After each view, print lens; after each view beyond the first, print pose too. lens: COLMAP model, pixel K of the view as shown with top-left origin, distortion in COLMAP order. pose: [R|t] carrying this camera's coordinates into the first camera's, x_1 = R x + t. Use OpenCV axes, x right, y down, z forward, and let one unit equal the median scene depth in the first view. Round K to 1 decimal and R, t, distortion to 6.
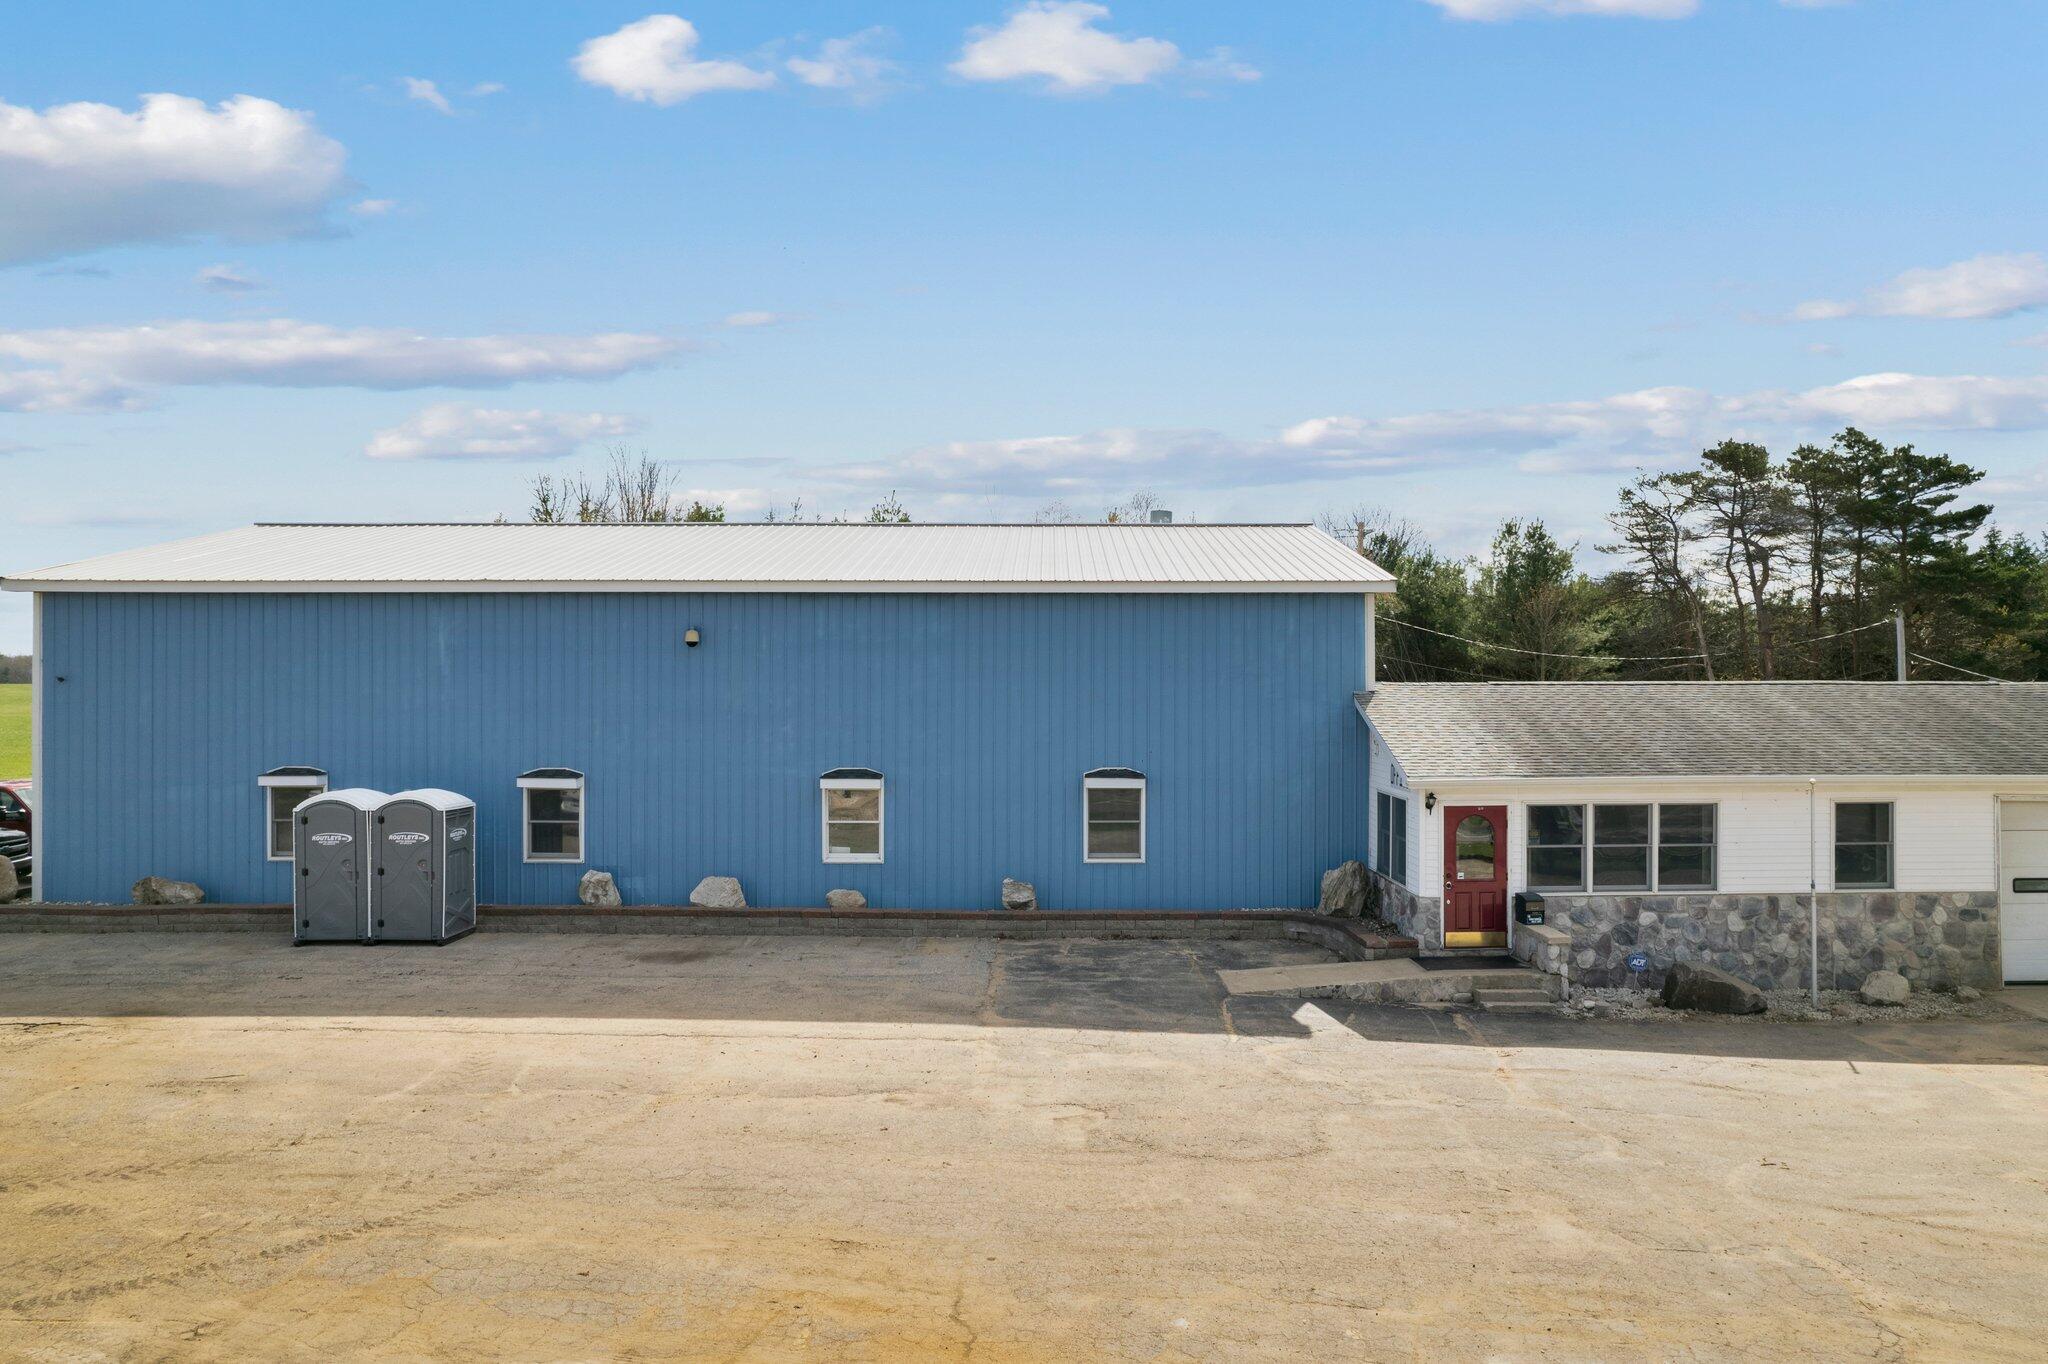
lens RADIAL K [[1288.2, 0, 1067.8], [0, 1288.2, 687.0], [0, 0, 1]] dist [-0.055157, 0.025926]
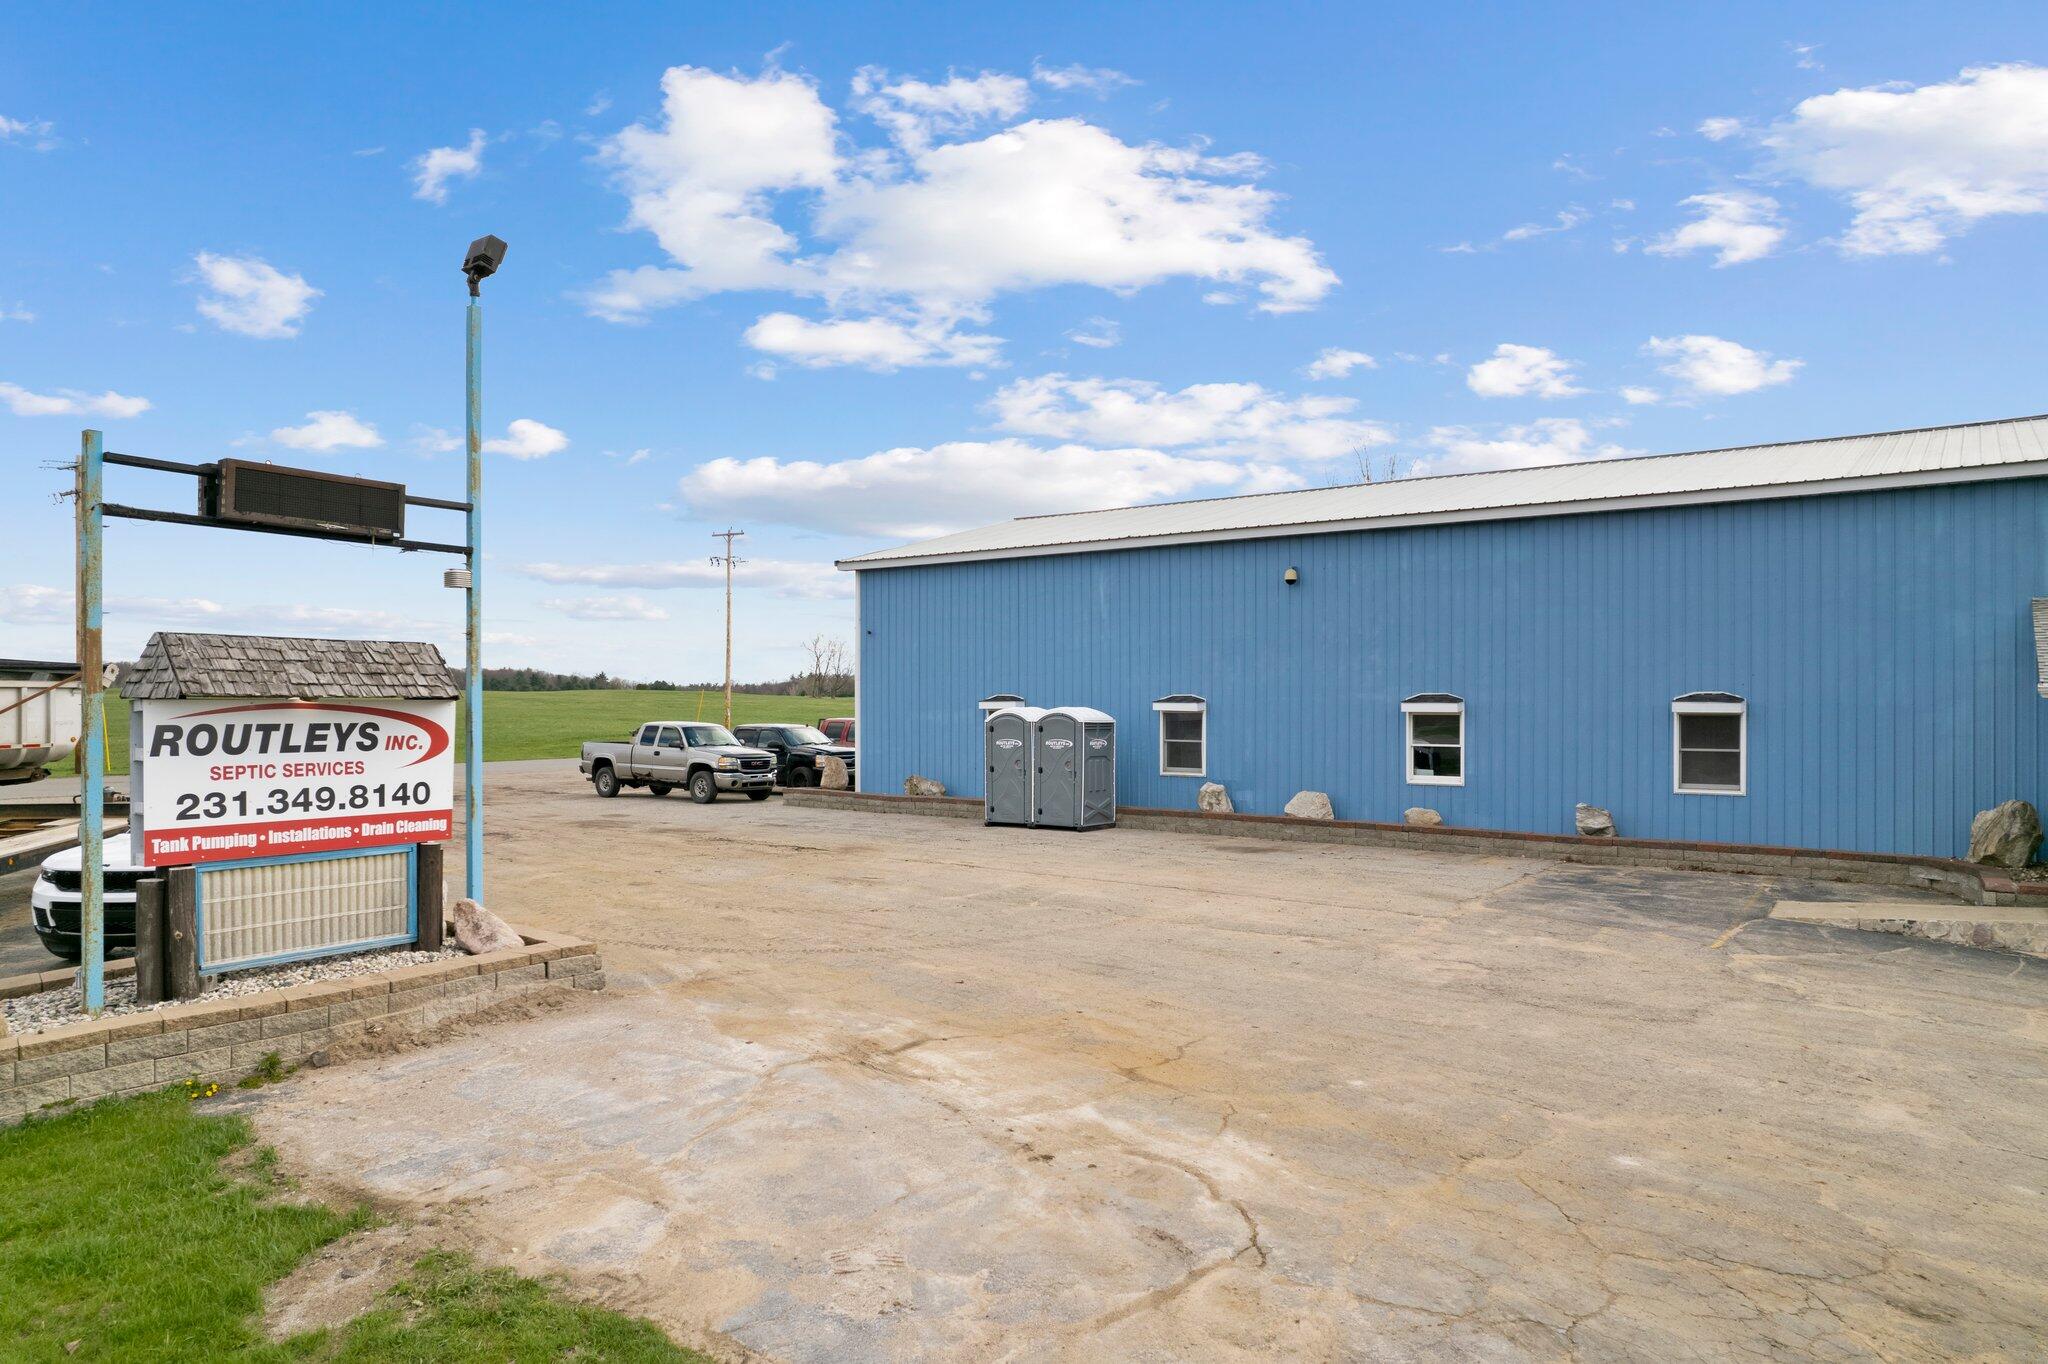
lens RADIAL K [[1288.2, 0, 1067.8], [0, 1288.2, 687.0], [0, 0, 1]] dist [-0.055157, 0.025926]
pose [[0.805172, -0.009440, -0.592967, 0.218165], [0.004297, 0.999940, -0.010084, 0.070491], [0.593026, 0.005572, 0.805164, -0.008601]]
